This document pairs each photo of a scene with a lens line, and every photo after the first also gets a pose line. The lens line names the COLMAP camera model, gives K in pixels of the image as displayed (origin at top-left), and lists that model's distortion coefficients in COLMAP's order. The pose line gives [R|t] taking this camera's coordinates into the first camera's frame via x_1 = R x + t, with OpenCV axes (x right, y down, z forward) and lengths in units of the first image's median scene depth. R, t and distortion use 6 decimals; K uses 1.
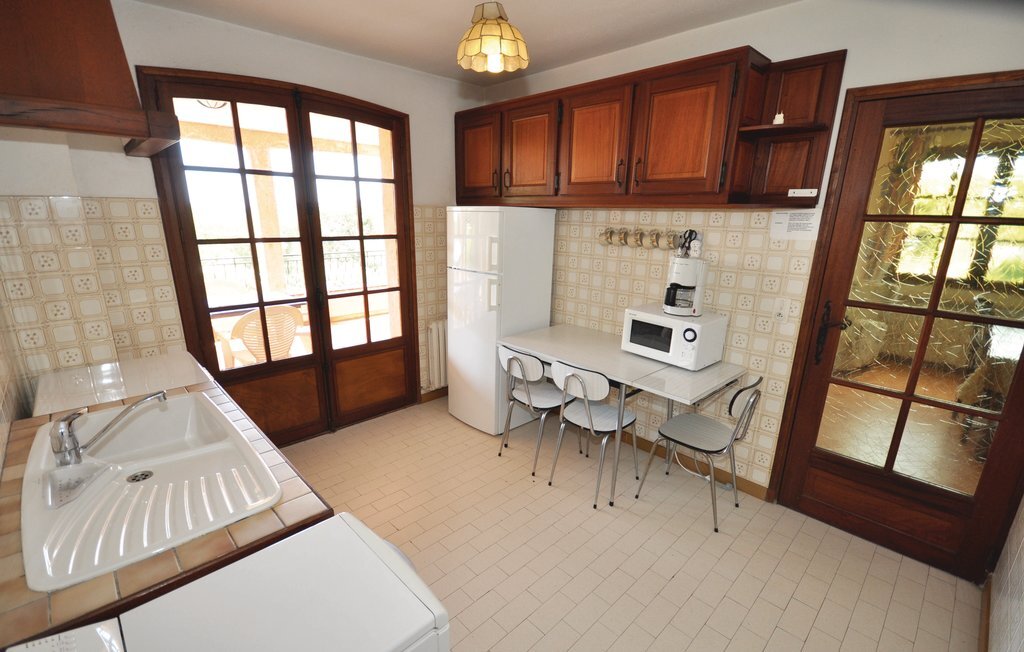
lens RADIAL K [[454.3, 0, 508.4], [0, 454.3, 347.2], [0, 0, 1]] dist [0.008030, -0.011013]
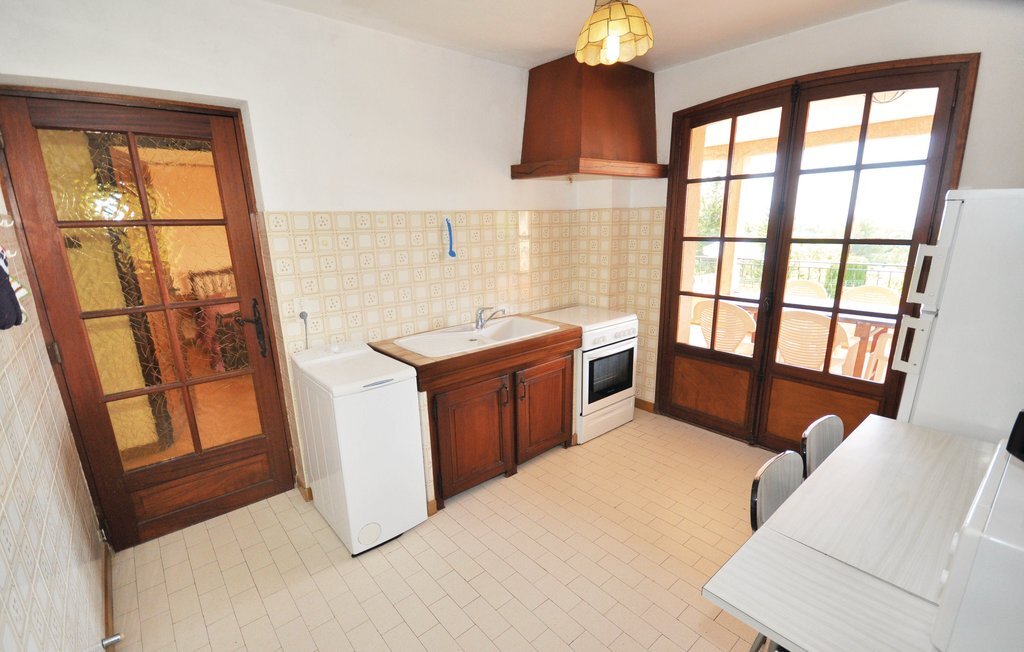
lens RADIAL K [[454.3, 0, 498.6], [0, 454.3, 344.1], [0, 0, 1]] dist [0.008030, -0.011013]
pose [[-0.084166, 0.252889, -0.963827, 0.612380], [-0.257346, 0.928929, 0.266205, -0.149375], [0.962647, 0.270442, -0.013104, 0.545773]]
